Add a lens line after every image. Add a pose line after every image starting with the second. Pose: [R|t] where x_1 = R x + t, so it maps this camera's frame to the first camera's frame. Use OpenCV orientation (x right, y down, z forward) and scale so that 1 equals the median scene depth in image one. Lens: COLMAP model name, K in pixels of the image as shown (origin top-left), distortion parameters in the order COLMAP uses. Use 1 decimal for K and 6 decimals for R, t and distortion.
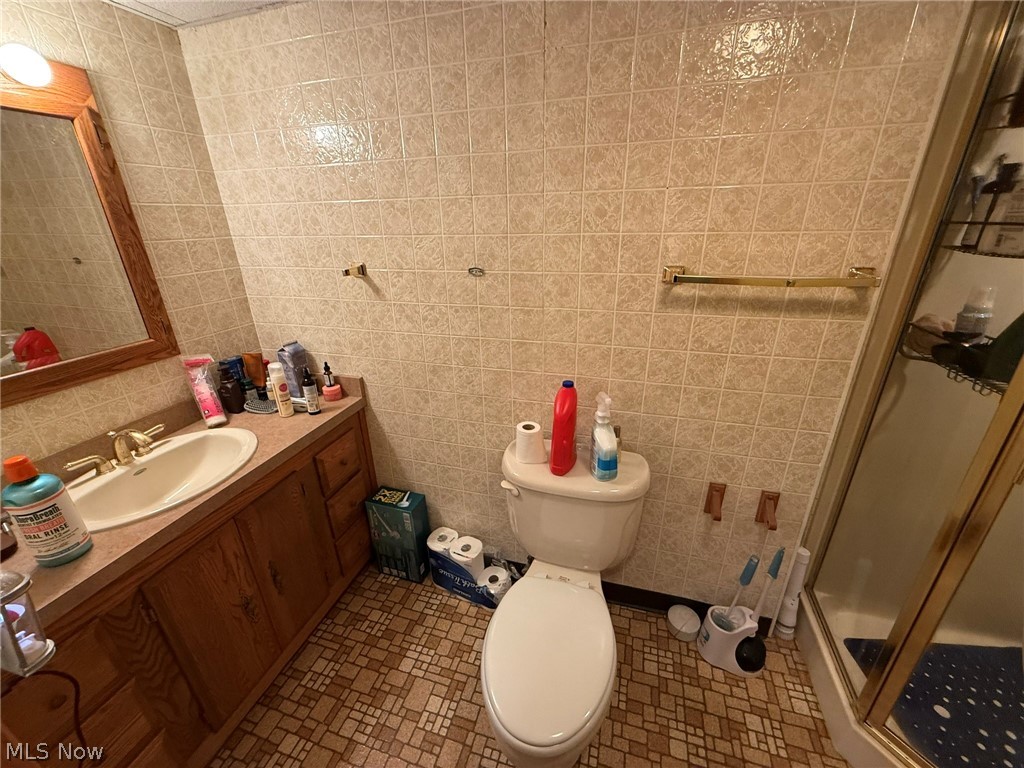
lens RADIAL K [[405.9, 0, 509.3], [0, 405.9, 383.6], [0, 0, 1]] dist [-0.001843, 0.000555]
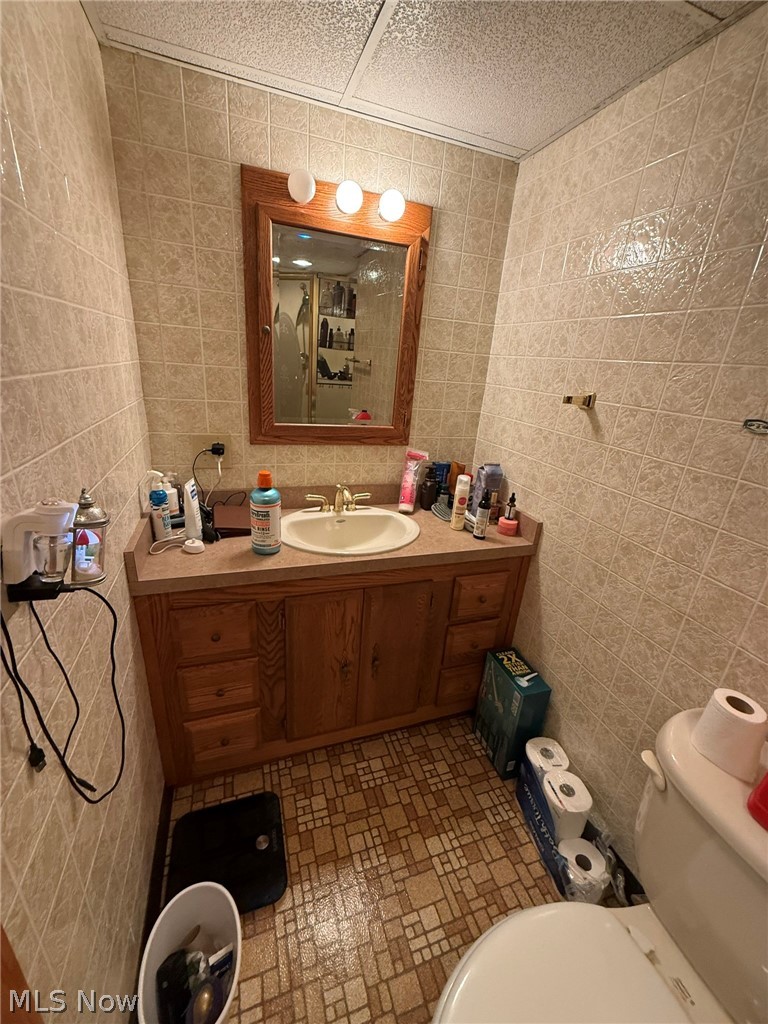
lens RADIAL K [[405.9, 0, 386.7], [0, 405.9, 510.1], [0, 0, 1]] dist [-0.001843, 0.000555]
pose [[0.588010, 0.342696, -0.732669, 0.074266], [-0.387930, 0.914319, 0.116323, -0.014168], [0.709757, 0.215825, 0.670571, 0.208198]]
